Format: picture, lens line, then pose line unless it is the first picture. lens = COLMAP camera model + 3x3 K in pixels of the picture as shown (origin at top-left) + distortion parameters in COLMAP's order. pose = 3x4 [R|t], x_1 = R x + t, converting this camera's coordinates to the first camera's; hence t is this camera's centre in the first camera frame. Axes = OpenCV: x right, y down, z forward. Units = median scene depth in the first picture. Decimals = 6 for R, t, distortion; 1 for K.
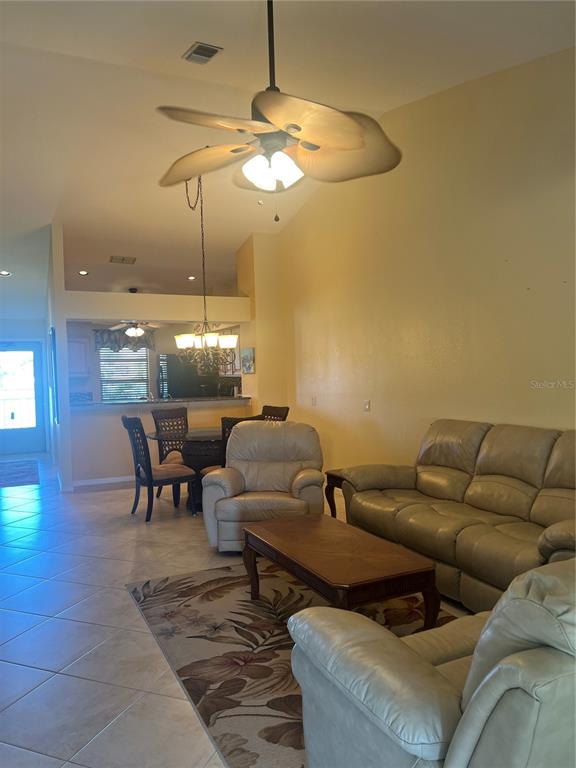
lens RADIAL K [[575.7, 0, 283.5], [0, 575.7, 382.8], [0, 0, 1]] dist [0.062025, -0.072581]
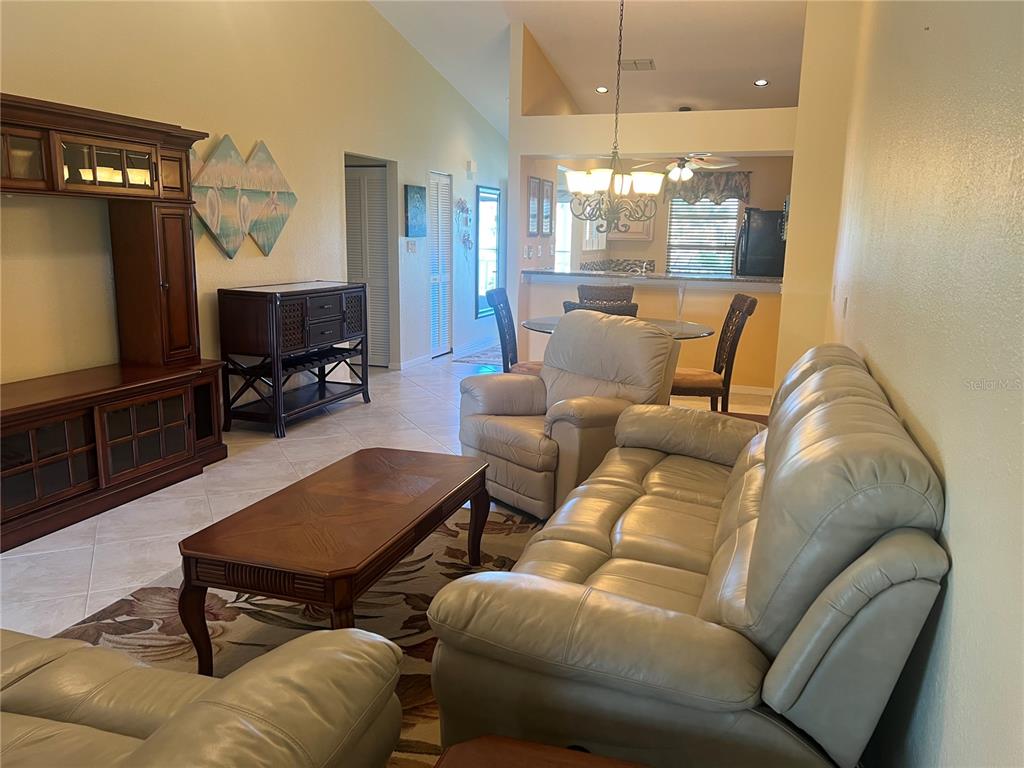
lens RADIAL K [[767.6, 0, 520.0], [0, 767.6, 386.2], [0, 0, 1]] dist [0.062025, -0.072581]
pose [[0.728316, 0.168279, -0.664258, 0.672852], [-0.051875, 0.980136, 0.191424, -0.016416], [0.683275, -0.104959, 0.722578, 0.458923]]
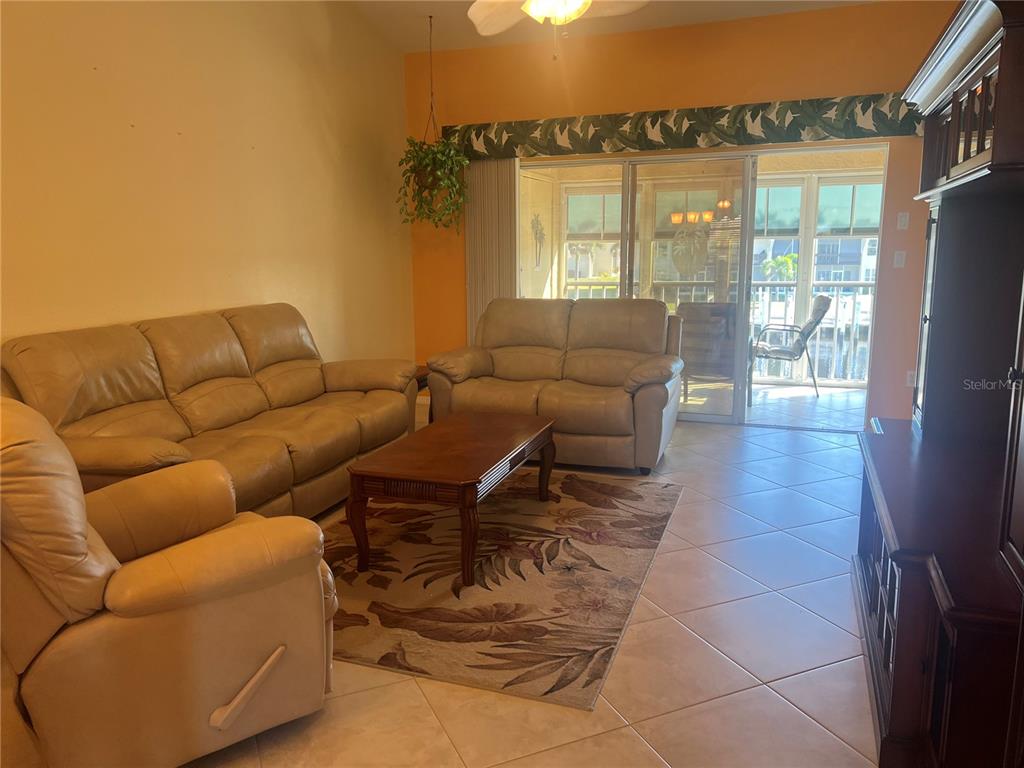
lens RADIAL K [[767.6, 0, 509.6], [0, 767.6, 384.5], [0, 0, 1]] dist [0.062025, -0.072581]
pose [[-0.710629, -0.099641, 0.696475, -0.661207], [0.035699, 0.983539, 0.177134, -0.001369], [-0.702660, 0.150740, -0.695375, 1.528834]]
